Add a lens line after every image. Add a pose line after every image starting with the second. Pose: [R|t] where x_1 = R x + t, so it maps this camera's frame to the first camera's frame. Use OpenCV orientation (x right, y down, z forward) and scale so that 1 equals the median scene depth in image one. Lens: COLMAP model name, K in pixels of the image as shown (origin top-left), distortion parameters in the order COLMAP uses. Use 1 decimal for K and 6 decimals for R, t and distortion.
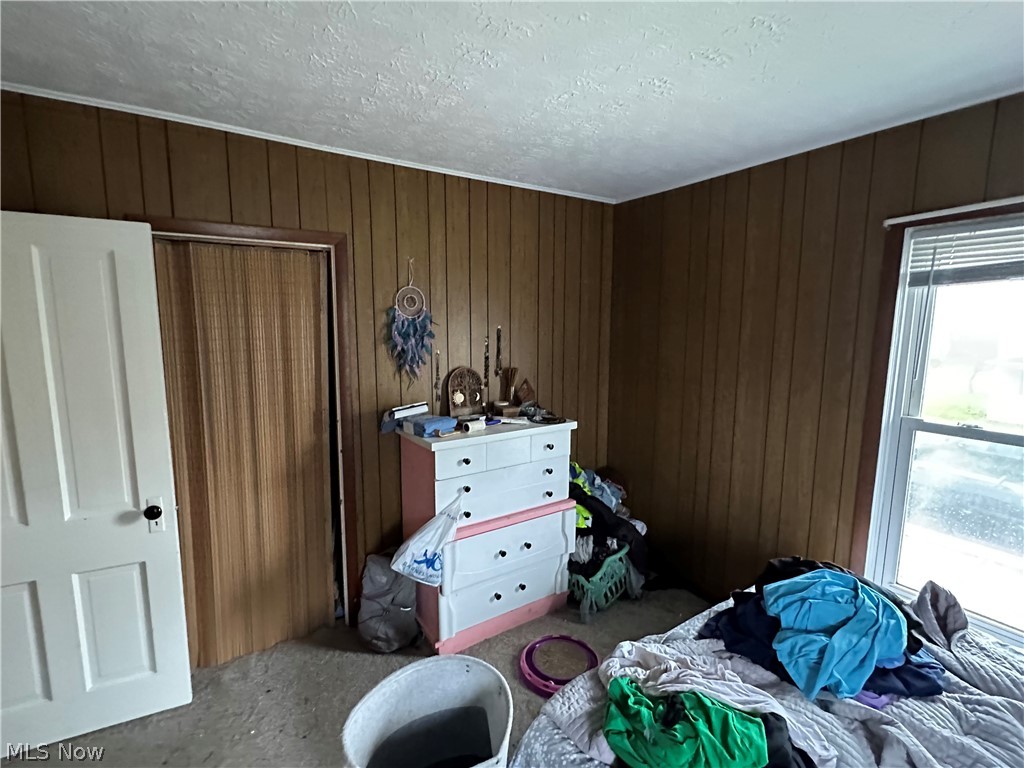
lens RADIAL K [[480.7, 0, 512.0], [0, 480.7, 384.0], [0, 0, 1]] dist [-0.002037, -0.000463]
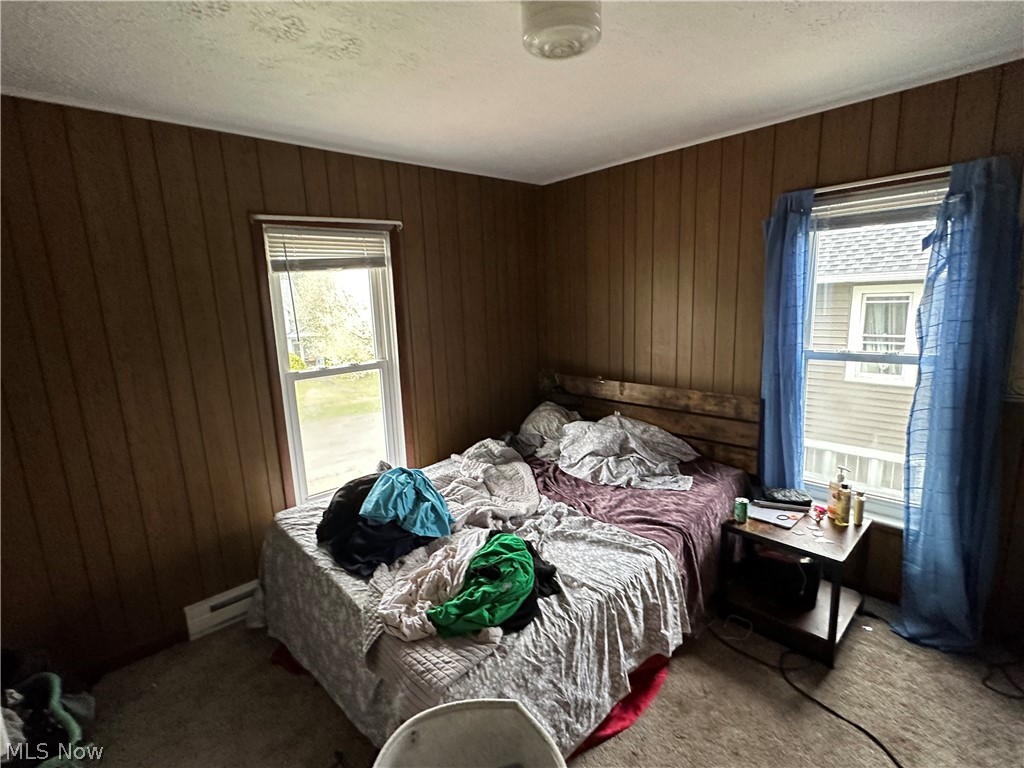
lens RADIAL K [[480.7, 0, 512.0], [0, 480.7, 384.0], [0, 0, 1]] dist [-0.002037, -0.000463]
pose [[-0.182725, -0.175175, 0.967432, -0.708473], [0.166363, 0.964300, 0.206030, -0.089233], [-0.968987, 0.198591, -0.147059, 0.785733]]
